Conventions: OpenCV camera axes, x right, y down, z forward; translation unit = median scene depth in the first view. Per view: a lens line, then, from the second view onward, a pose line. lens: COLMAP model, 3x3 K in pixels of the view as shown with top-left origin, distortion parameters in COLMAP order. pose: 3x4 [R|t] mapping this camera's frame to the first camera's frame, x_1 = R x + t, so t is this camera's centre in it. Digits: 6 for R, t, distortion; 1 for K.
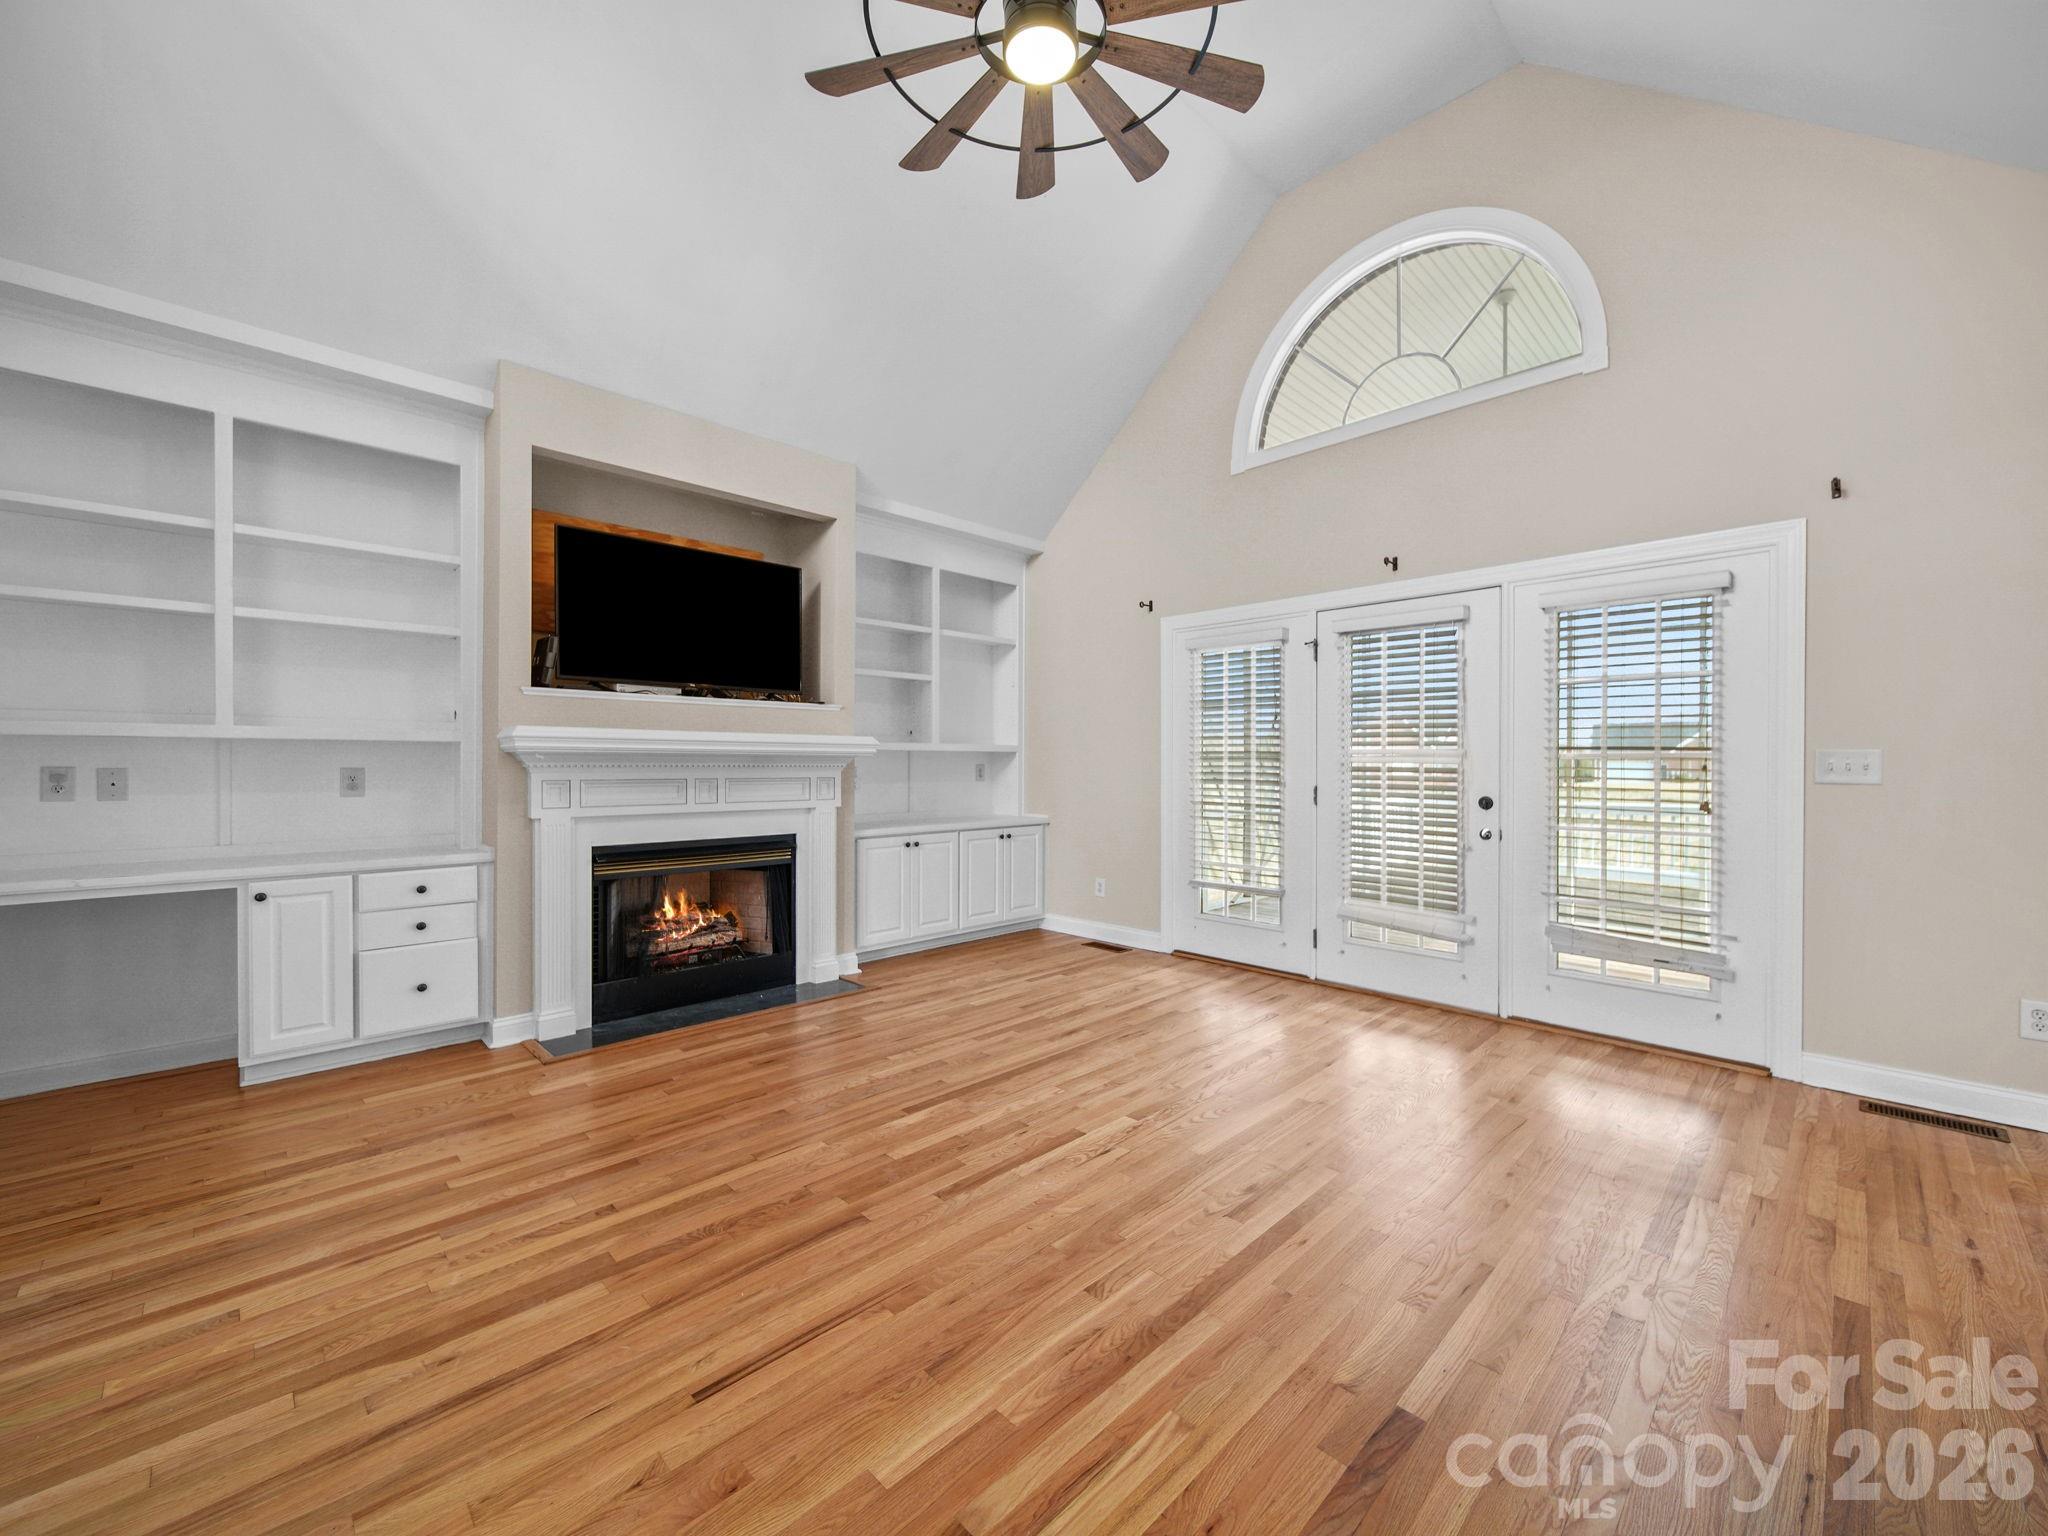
lens RADIAL K [[808.2, 0, 1041.2], [0, 808.2, 764.8], [0, 0, 1]] dist [-0.003624, -0.000508]
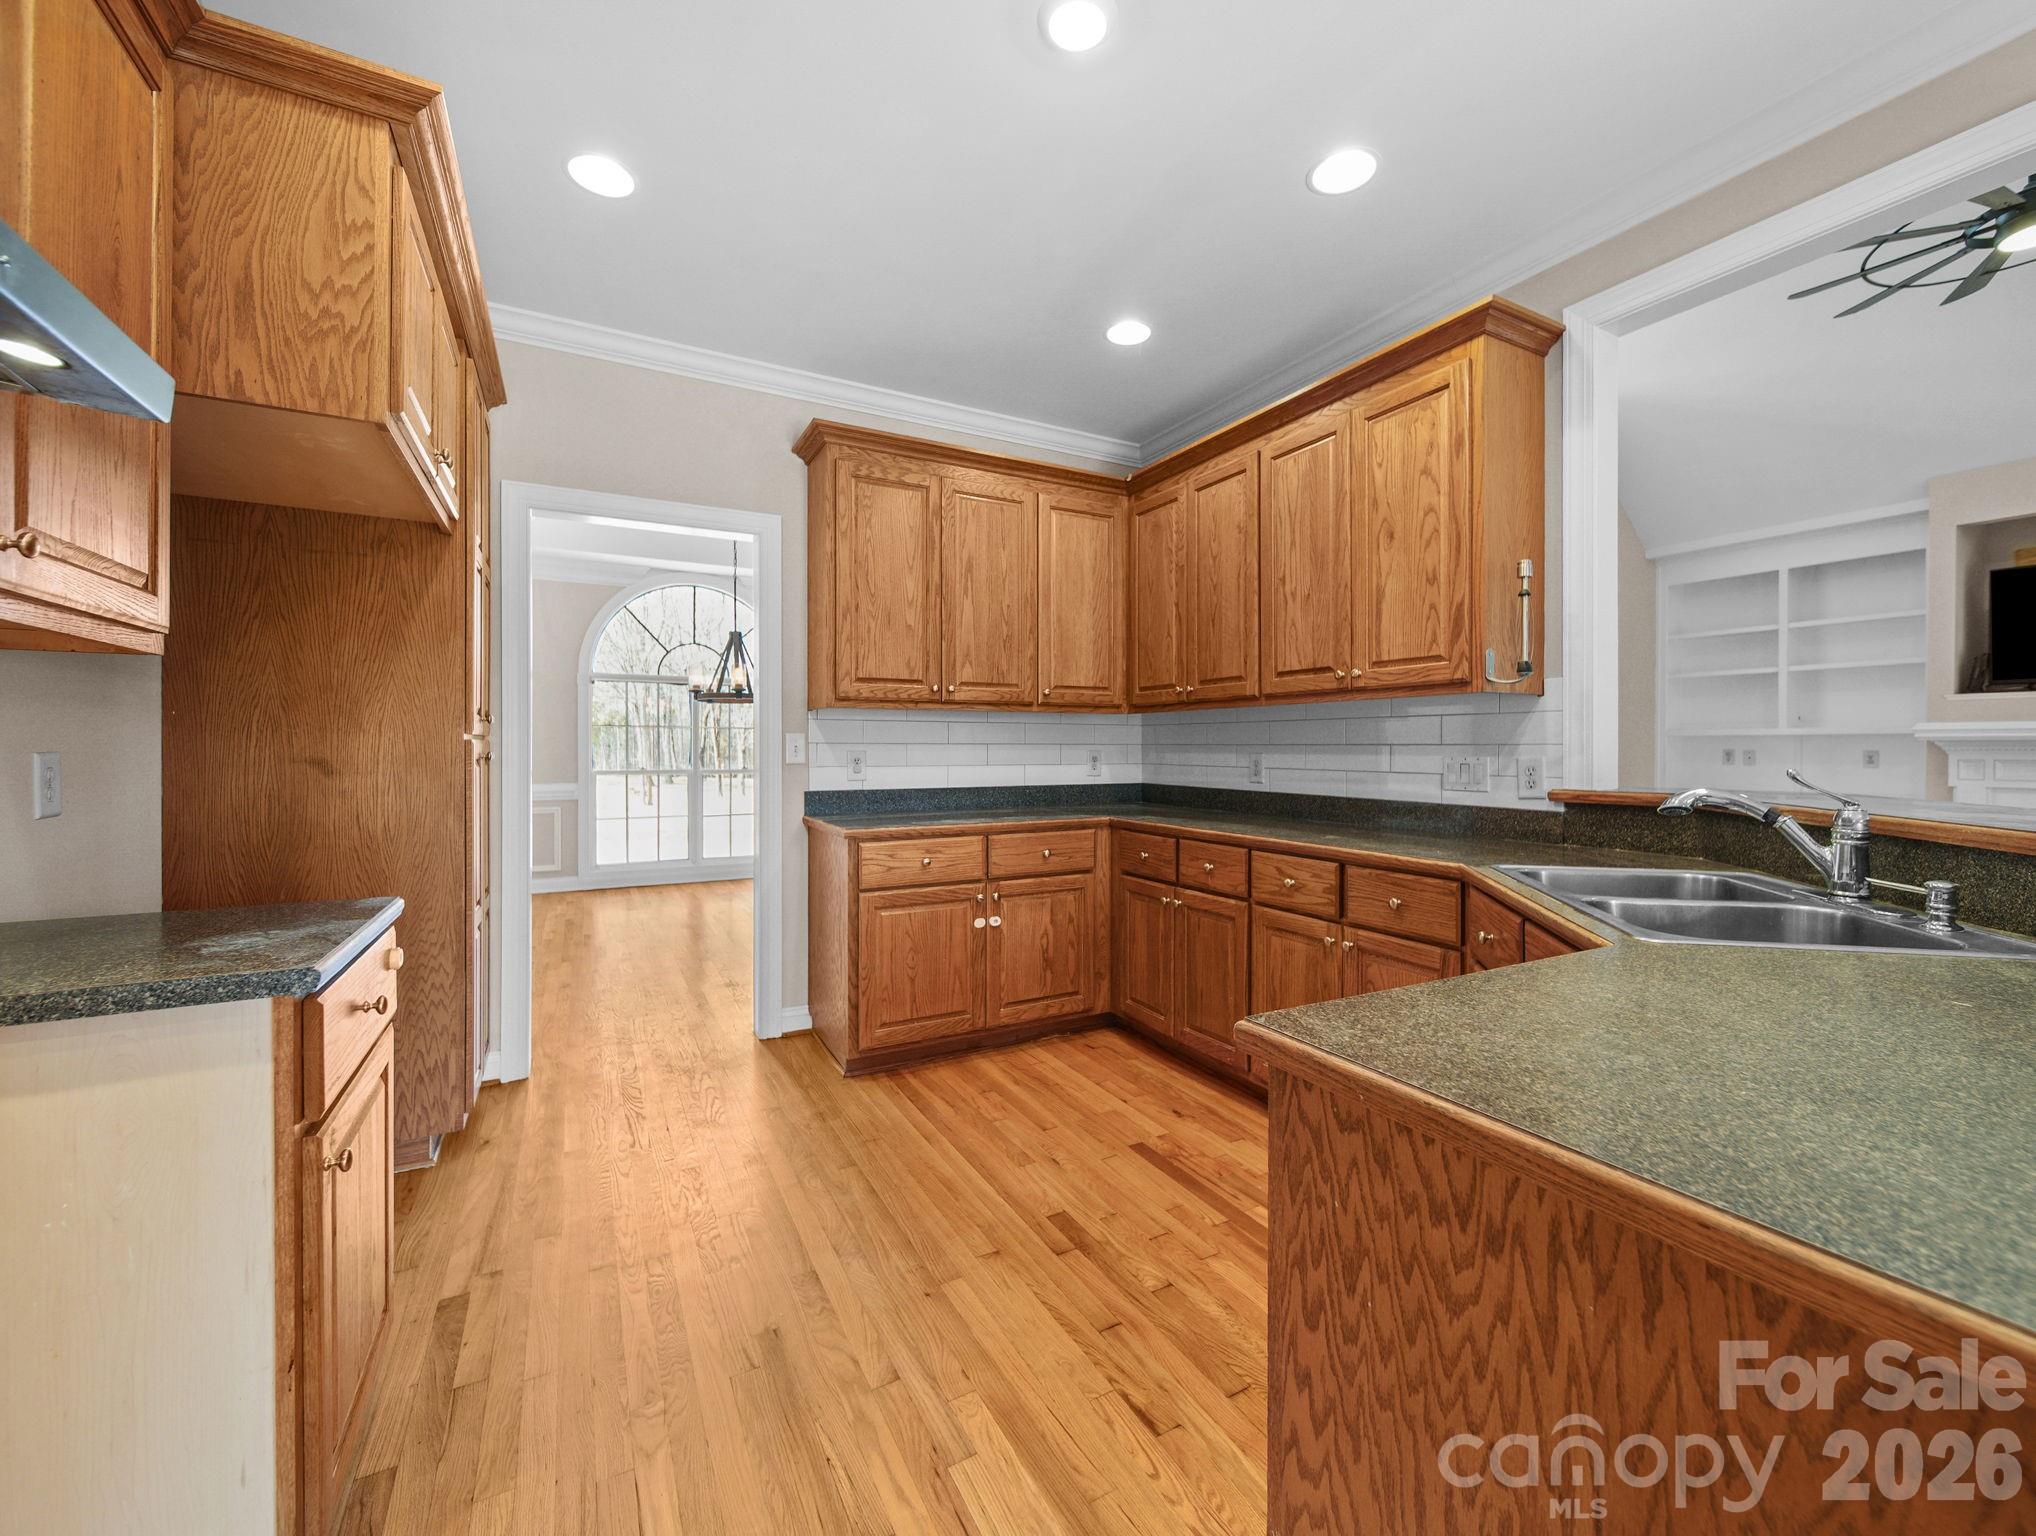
lens RADIAL K [[823.9, 0, 1031.6], [0, 823.9, 750.2], [0, 0, 1]] dist [-0.003594, -0.000639]
pose [[-0.272507, 0.001894, -0.962152, 1.118960], [0.000007, 0.999998, 0.001967, -0.000134], [0.962154, 0.000529, -0.272506, -0.169503]]
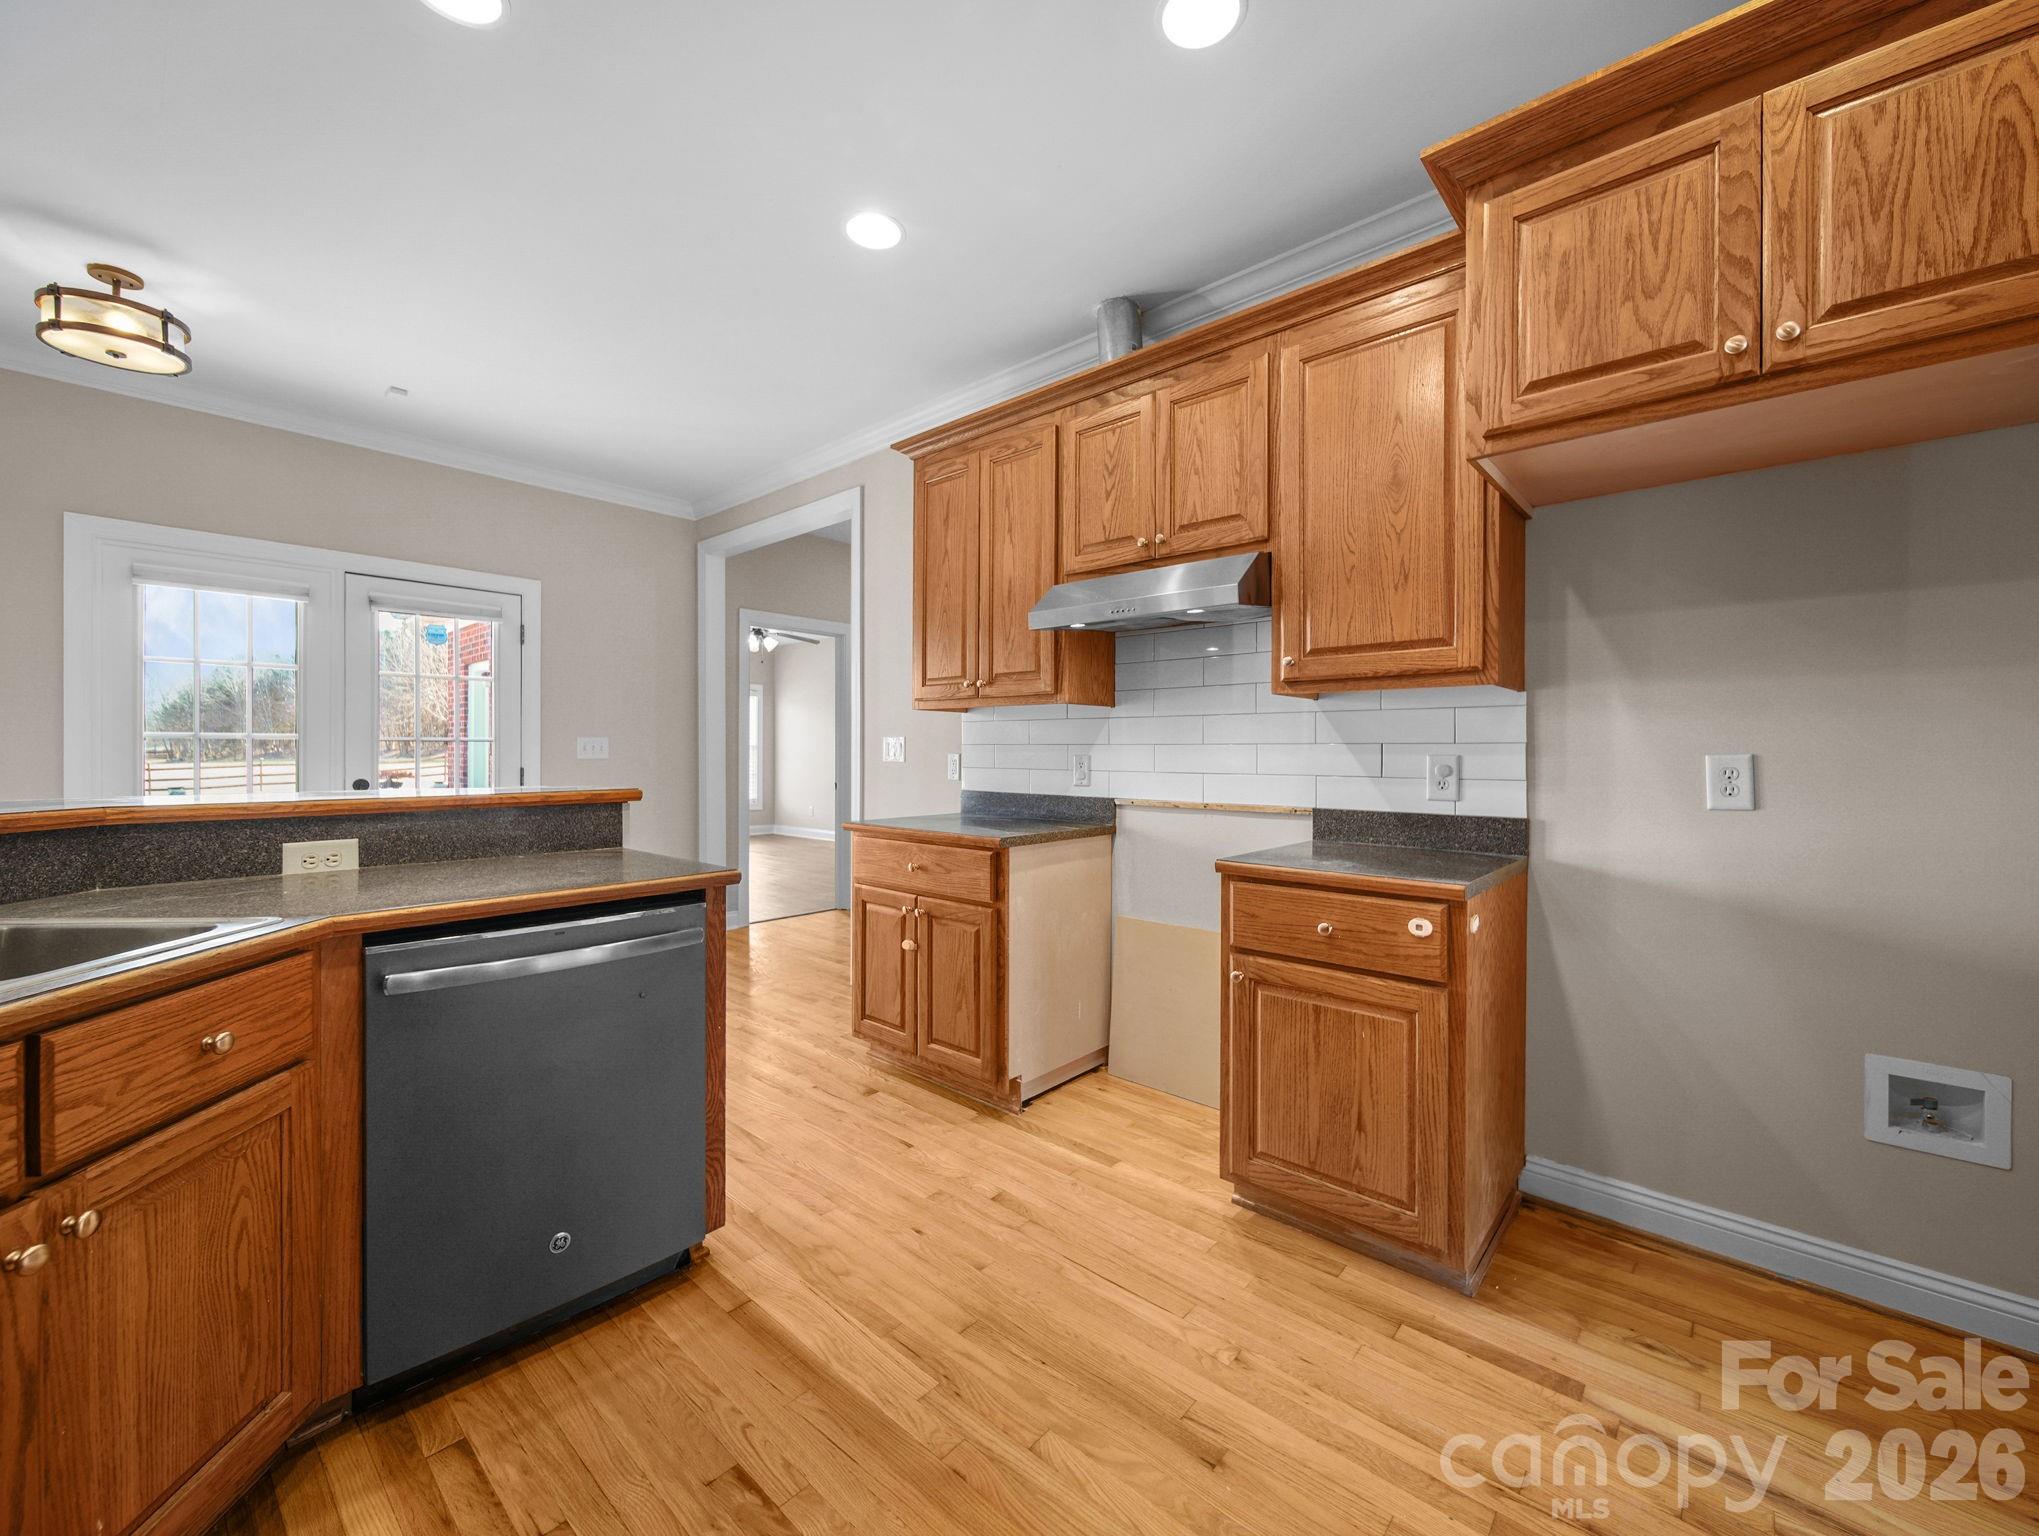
lens RADIAL K [[825.1, 0, 1033.1], [0, 825.1, 750.1], [0, 0, 1]] dist [-0.003594, -0.000639]
pose [[-0.062573, -0.000558, 0.998040, 0.397980], [-0.003149, 0.999995, 0.000361, 0.001453], [-0.998035, -0.003120, -0.062575, -0.318033]]
